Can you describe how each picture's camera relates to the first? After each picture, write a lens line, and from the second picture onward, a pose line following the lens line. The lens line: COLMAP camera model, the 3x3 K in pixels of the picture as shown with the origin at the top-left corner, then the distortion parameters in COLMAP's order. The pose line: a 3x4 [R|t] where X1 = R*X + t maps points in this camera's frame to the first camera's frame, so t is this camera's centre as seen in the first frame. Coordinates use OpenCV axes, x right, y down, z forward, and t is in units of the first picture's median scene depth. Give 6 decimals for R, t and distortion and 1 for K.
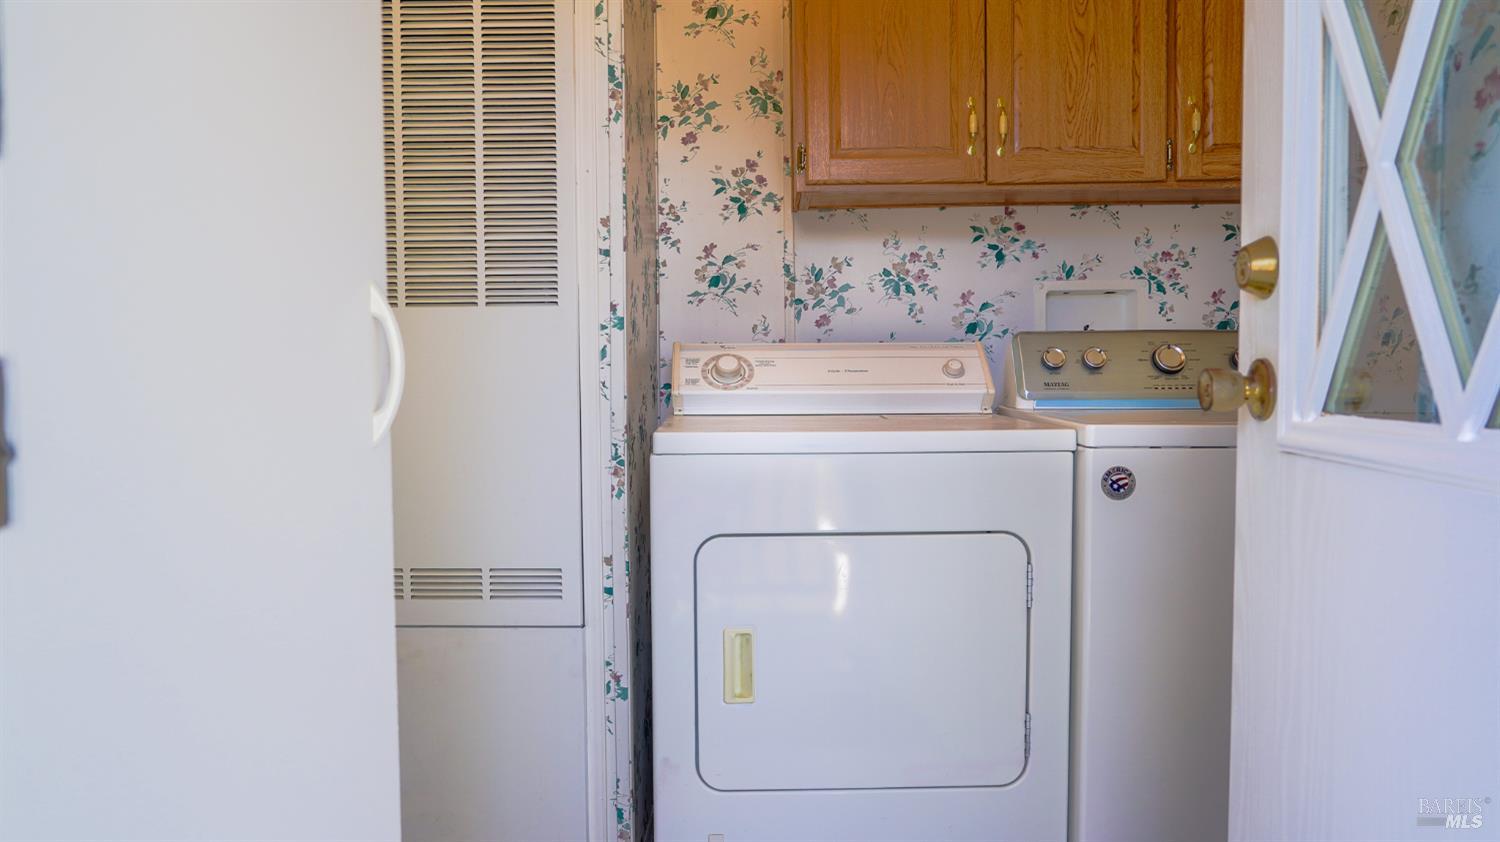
lens RADIAL K [[1015.9, 0, 750.0], [0, 1015.9, 421.0], [0, 0, 1]] dist [-0.028202, 0.020812]
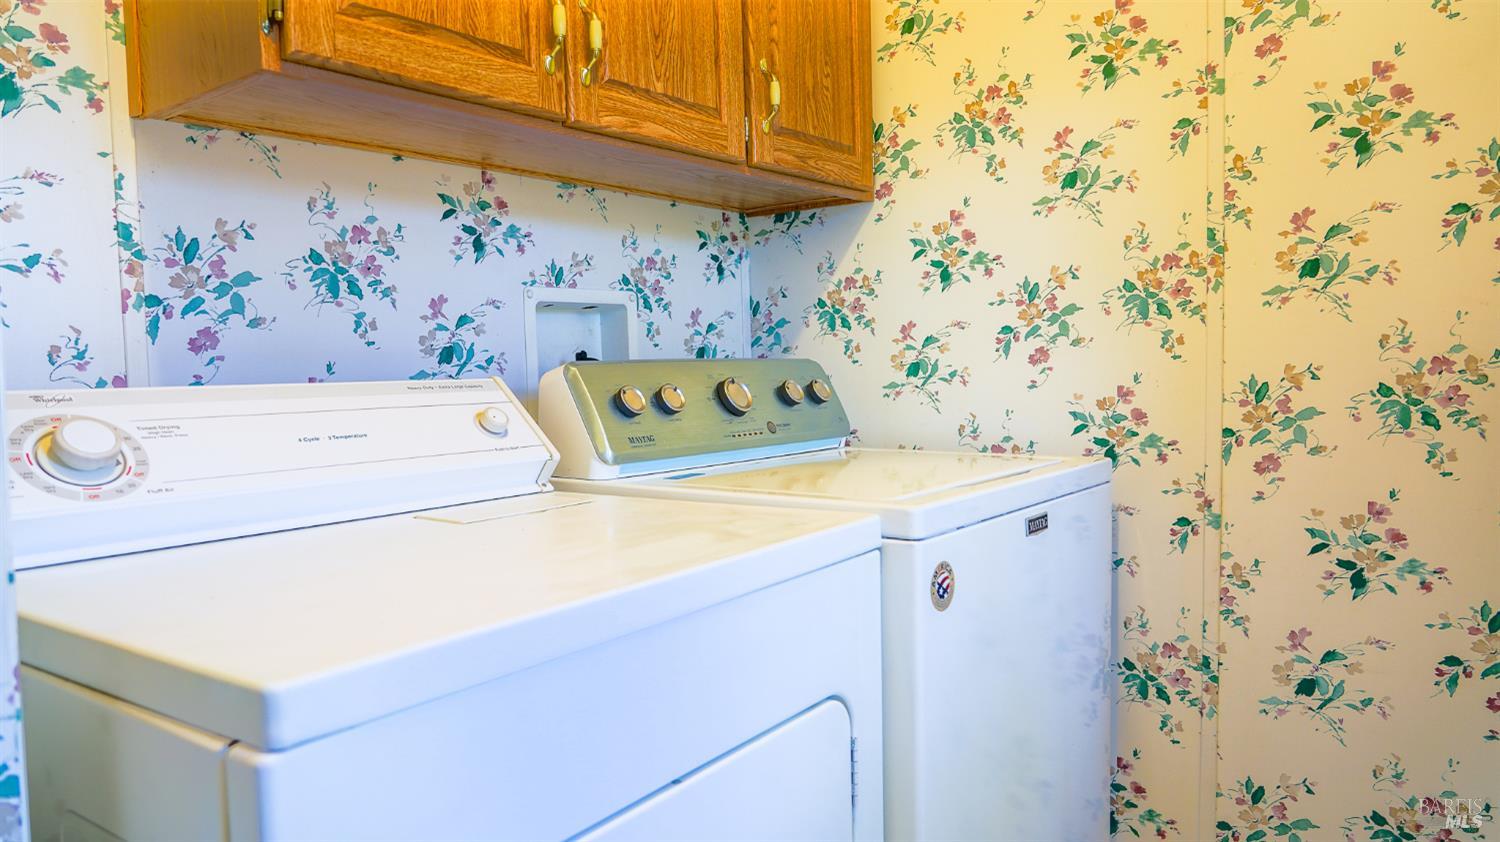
lens RADIAL K [[1015.9, 0, 750.0], [0, 1015.9, 421.0], [0, 0, 1]] dist [-0.028202, 0.020812]
pose [[0.591421, -0.048460, 0.804906, -0.180150], [0.064619, 0.997831, 0.012595, -0.046416], [-0.803770, 0.044563, 0.593269, 0.476858]]
